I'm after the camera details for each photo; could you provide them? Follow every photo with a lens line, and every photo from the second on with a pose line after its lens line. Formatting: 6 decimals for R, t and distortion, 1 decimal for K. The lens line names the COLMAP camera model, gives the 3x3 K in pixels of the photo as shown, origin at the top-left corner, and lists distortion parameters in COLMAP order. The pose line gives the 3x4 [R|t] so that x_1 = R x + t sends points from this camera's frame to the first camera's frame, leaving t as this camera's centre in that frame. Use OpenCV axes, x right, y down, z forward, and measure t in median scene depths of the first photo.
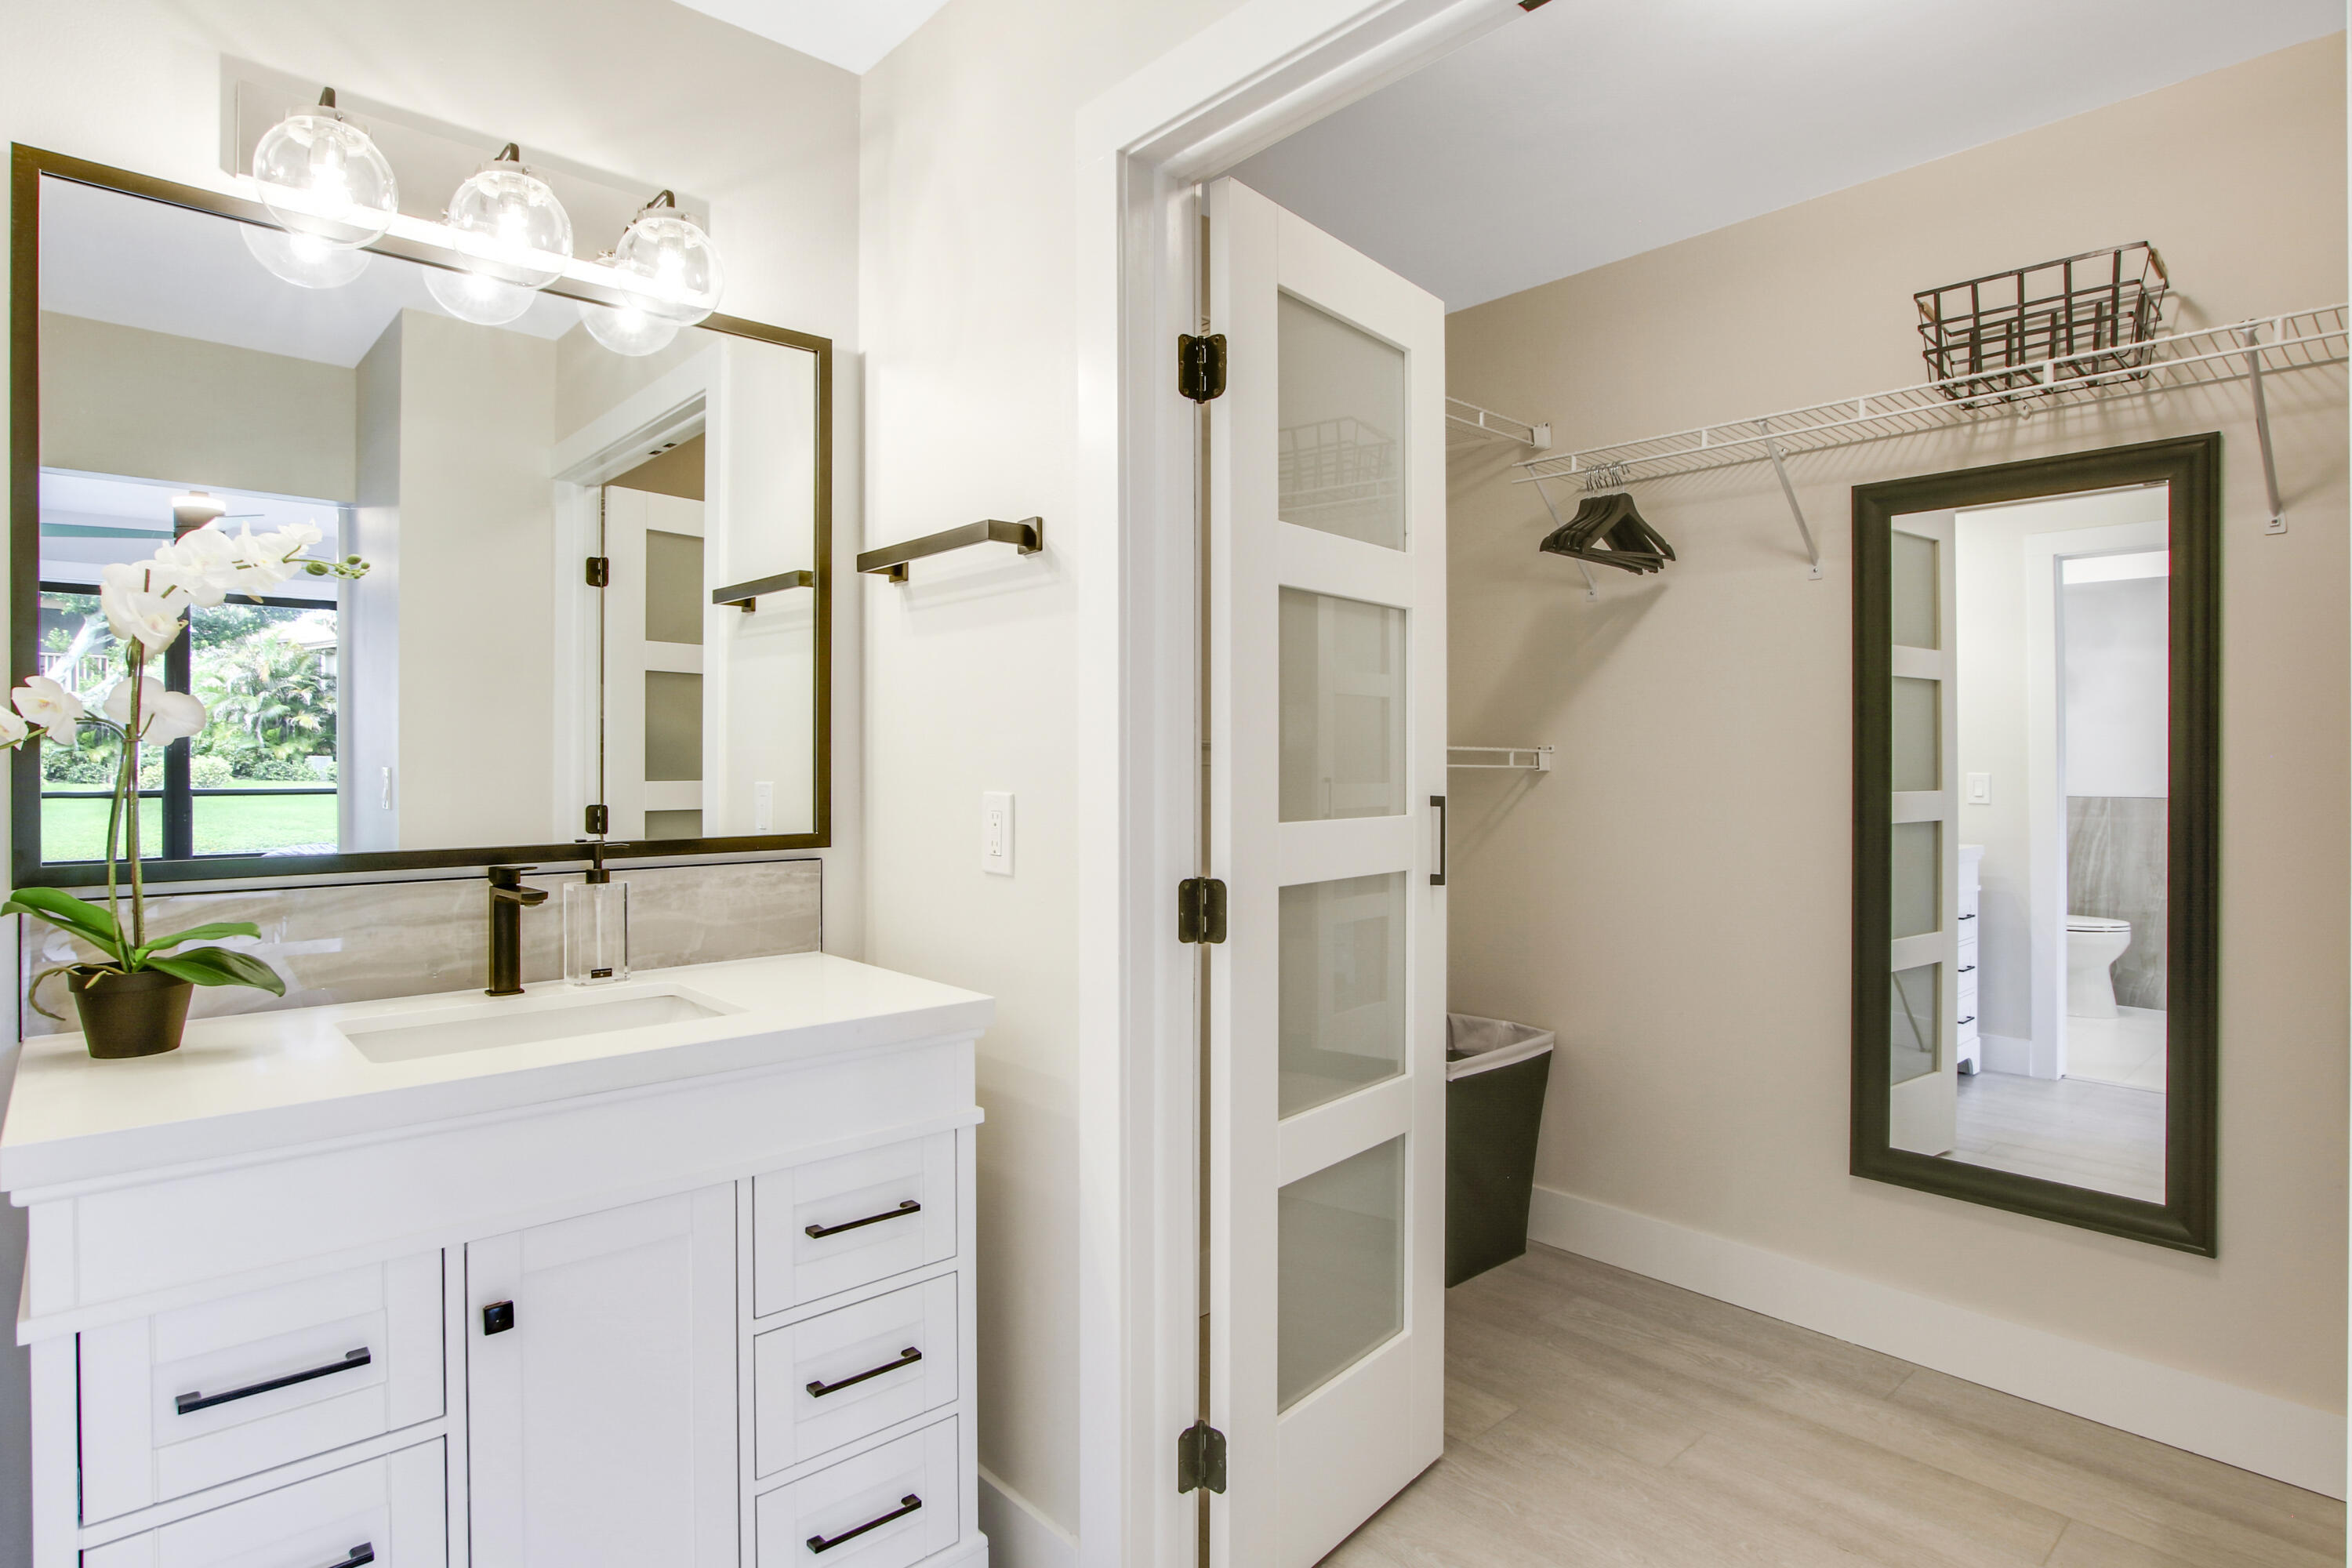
lens RADIAL K [[1223.7, 0, 1174.1], [0, 1223.7, 798.1], [0, 0, 1]] dist [-0.012433, -0.000767]
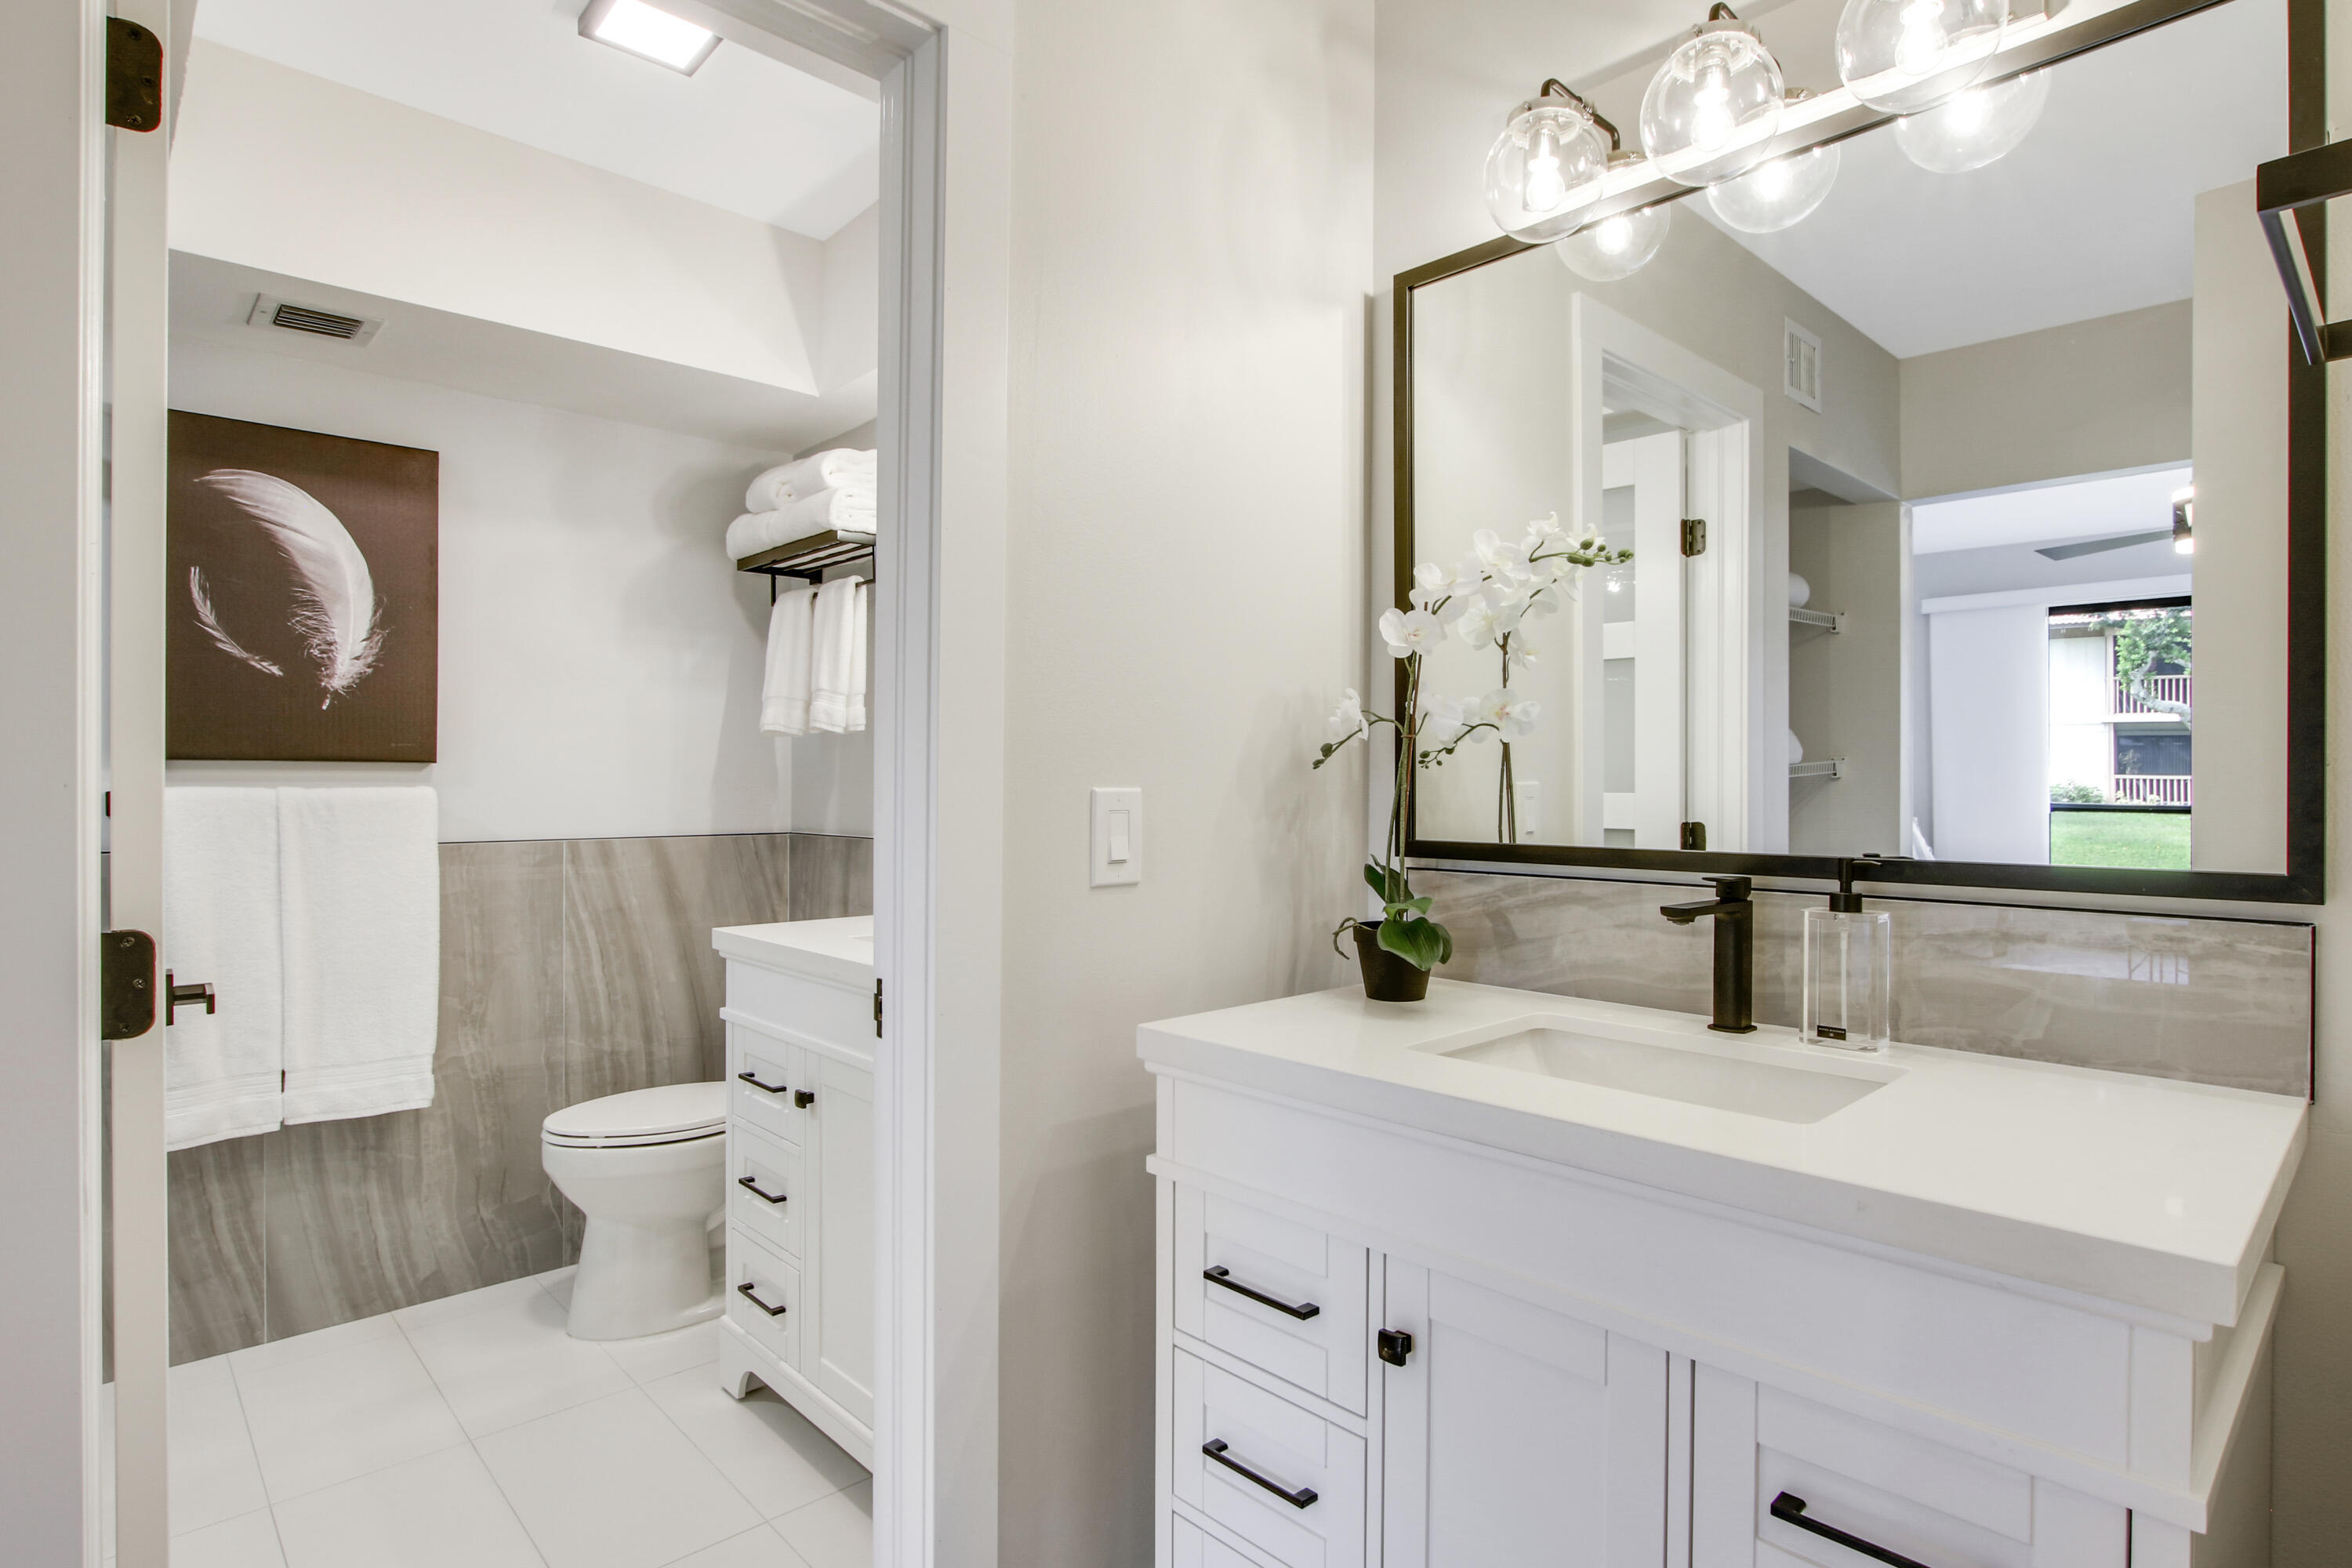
lens RADIAL K [[1223.7, 0, 1174.1], [0, 1223.7, 798.1], [0, 0, 1]] dist [-0.012433, -0.000767]
pose [[0.016681, 0.018250, -0.999694, 0.266163], [-0.025760, 0.999509, 0.017817, -0.002285], [0.999529, 0.025455, 0.017142, 0.591119]]
